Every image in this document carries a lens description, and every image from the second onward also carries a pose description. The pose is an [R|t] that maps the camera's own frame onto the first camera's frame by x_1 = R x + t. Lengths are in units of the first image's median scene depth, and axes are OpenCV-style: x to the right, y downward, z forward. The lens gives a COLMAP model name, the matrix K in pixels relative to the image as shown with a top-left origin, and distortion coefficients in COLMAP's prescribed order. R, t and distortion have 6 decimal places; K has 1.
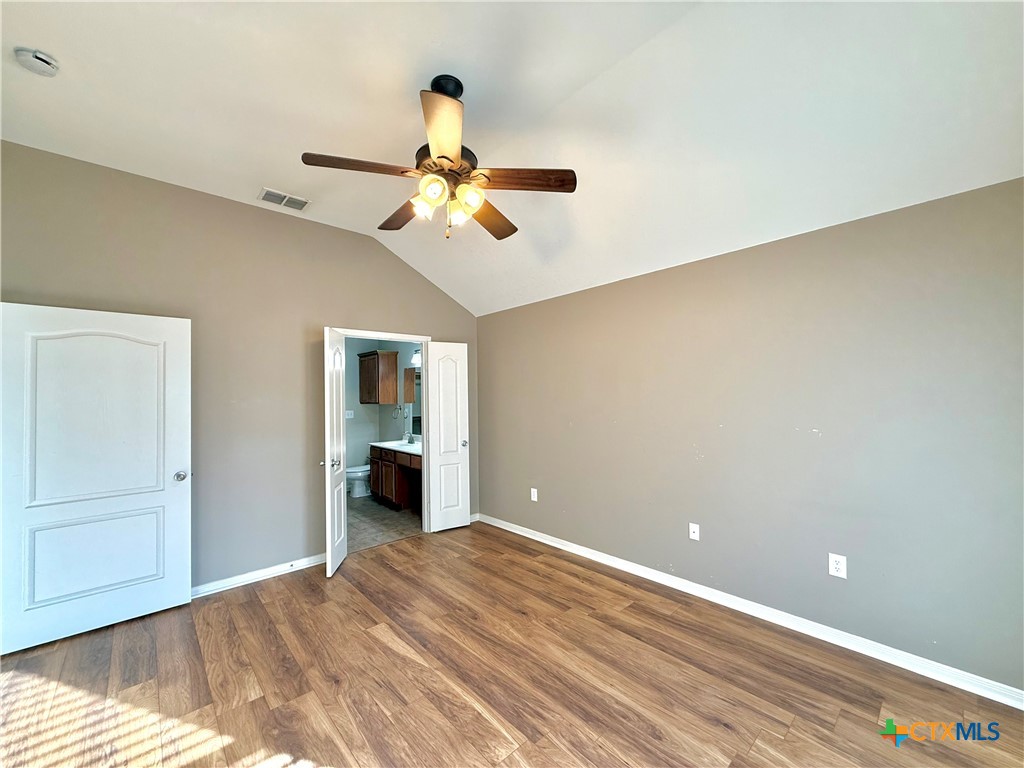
lens RADIAL K [[405.5, 0, 510.8], [0, 405.5, 386.2], [0, 0, 1]] dist [0.001010, -0.000236]
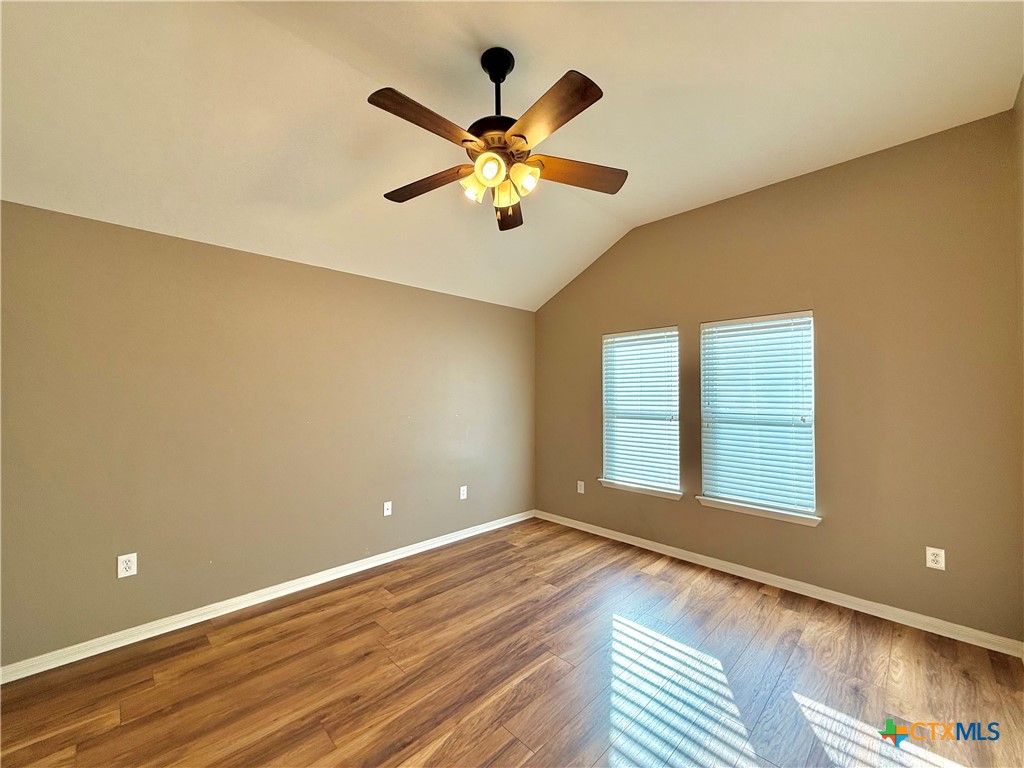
lens RADIAL K [[405.5, 0, 510.8], [0, 405.5, 386.2], [0, 0, 1]] dist [0.001010, -0.000236]
pose [[-0.042246, 0.038462, 0.998367, -0.955183], [-0.024200, 0.998926, -0.039508, 0.048980], [-0.998814, -0.025830, -0.041270, 0.879991]]
